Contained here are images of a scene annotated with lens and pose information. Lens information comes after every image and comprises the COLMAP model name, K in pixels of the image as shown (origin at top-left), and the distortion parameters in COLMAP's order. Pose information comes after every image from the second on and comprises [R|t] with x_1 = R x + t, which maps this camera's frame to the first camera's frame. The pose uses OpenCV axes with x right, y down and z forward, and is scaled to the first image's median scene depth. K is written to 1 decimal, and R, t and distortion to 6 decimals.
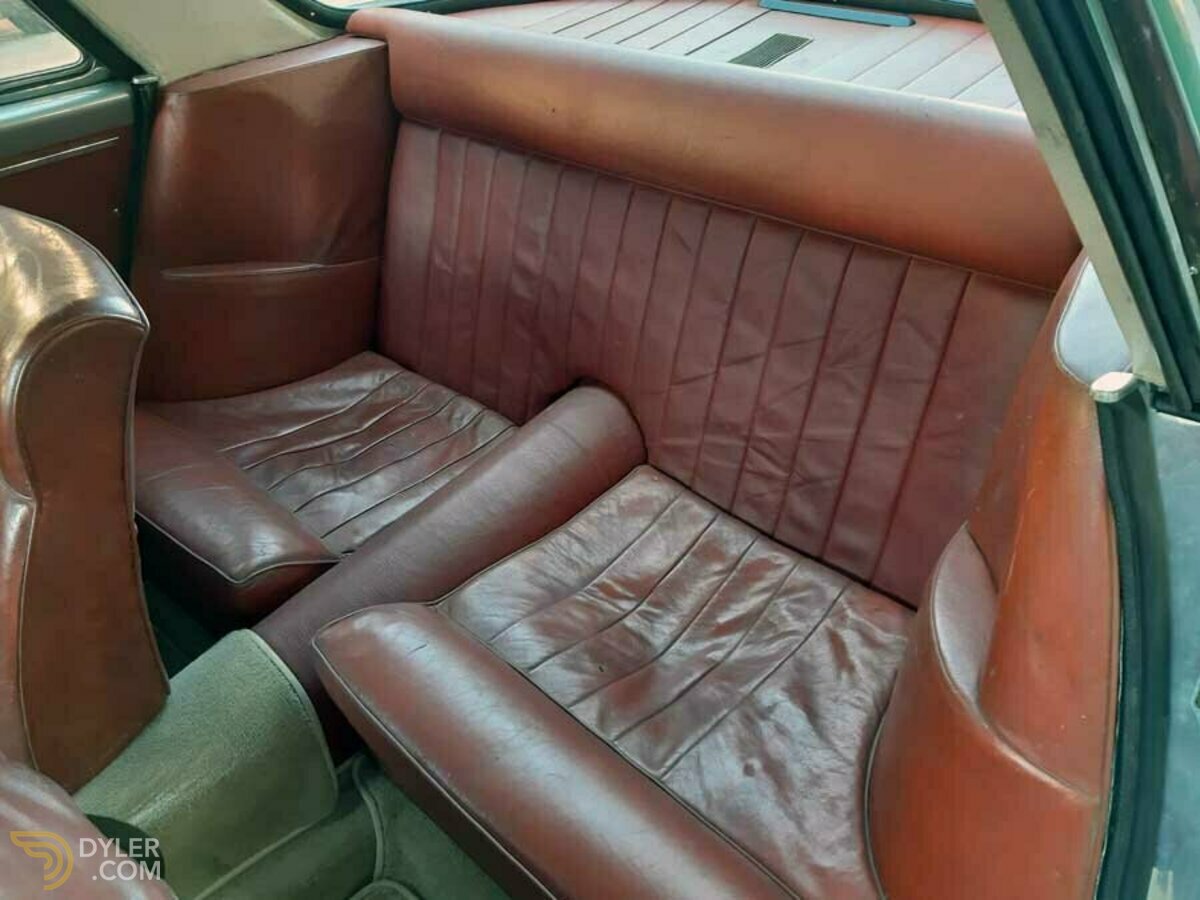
lens RADIAL K [[939.9, 0, 599.1], [0, 939.9, 454.8], [0, 0, 1]] dist [0.082513, -0.153911]
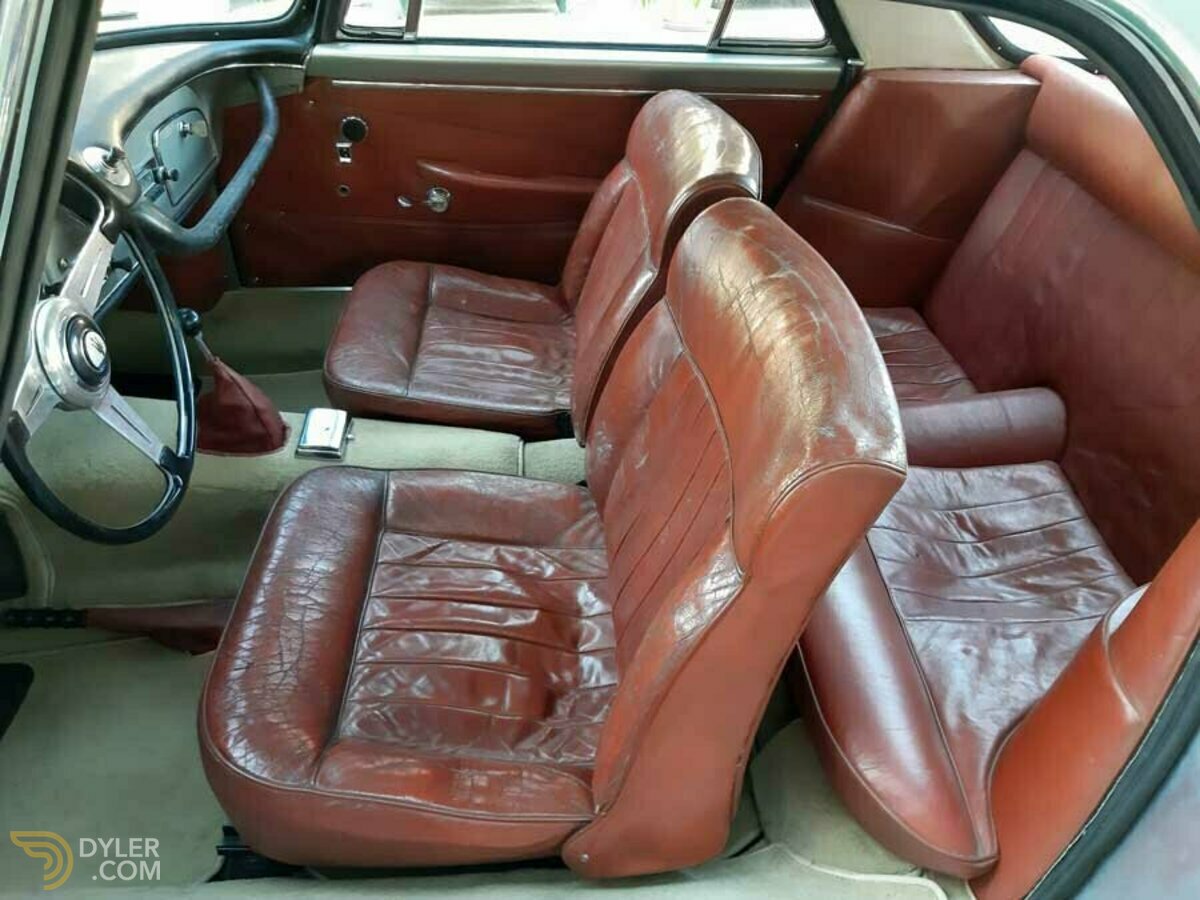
lens RADIAL K [[949.7, 0, 619.4], [0, 949.7, 452.7], [0, 0, 1]] dist [0.040008, -0.071457]
pose [[0.731177, 0.451448, -0.511444, 0.285835], [-0.459276, 0.880113, 0.120274, 0.118705], [0.504427, 0.146953, 0.850858, -0.337896]]
